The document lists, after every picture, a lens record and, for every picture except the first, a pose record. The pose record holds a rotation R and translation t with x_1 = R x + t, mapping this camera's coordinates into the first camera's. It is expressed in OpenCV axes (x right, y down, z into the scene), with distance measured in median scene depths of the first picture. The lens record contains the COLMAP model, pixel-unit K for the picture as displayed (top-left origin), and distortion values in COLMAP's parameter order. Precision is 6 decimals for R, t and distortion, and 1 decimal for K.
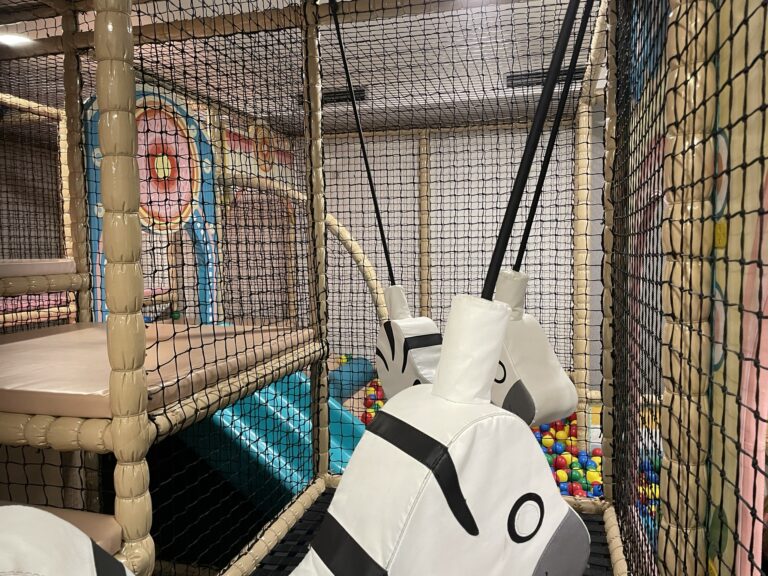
lens RADIAL K [[583.2, 0, 375.8], [0, 583.2, 295.4], [0, 0, 1]] dist [0.092083, -0.124400]
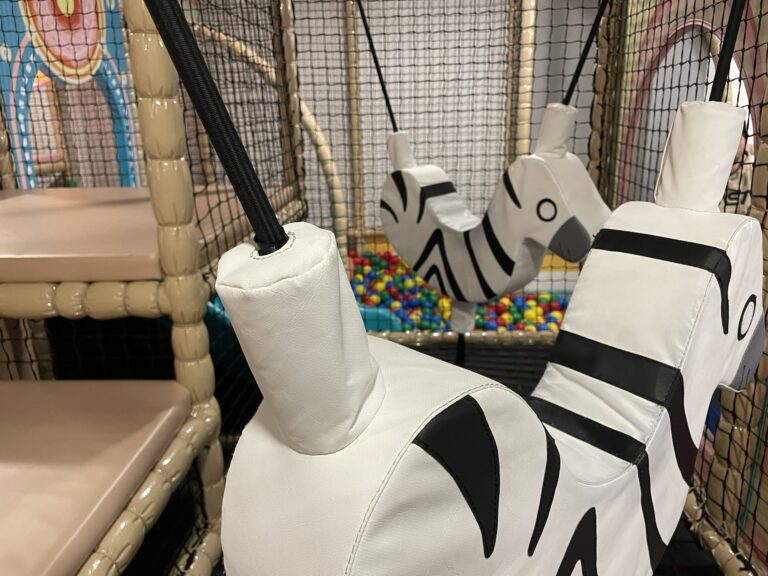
lens RADIAL K [[583.2, 0, 391.9], [0, 583.2, 298.5], [0, 0, 1]] dist [0.092083, -0.124400]
pose [[0.979360, -0.075854, 0.187352, -0.164025], [0.030986, 0.972299, 0.231680, 0.022437], [-0.199736, -0.221092, 0.954580, 0.034879]]
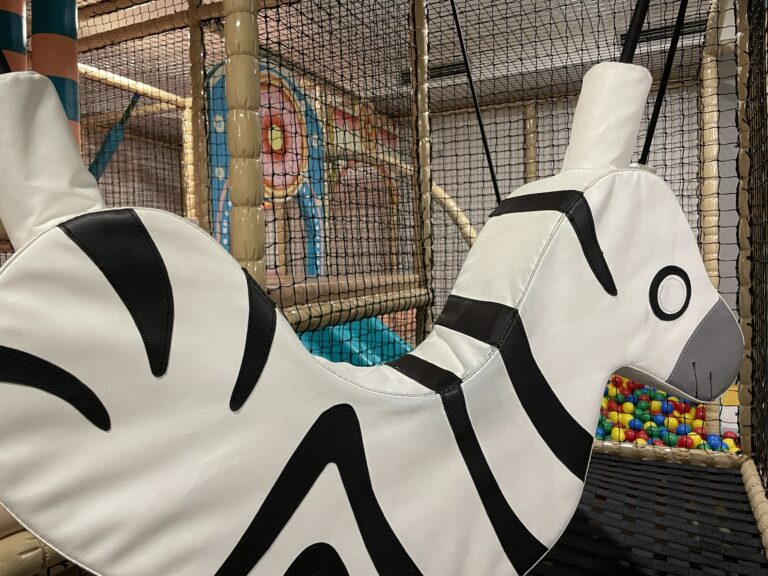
lens RADIAL K [[583.2, 0, 375.5], [0, 583.2, 281.4], [0, 0, 1]] dist [0.092083, -0.124400]
pose [[0.985413, -0.002514, -0.170161, -0.011501], [-0.001891, 0.999667, -0.025718, 0.110946], [0.170169, 0.025665, 0.985081, 0.005795]]
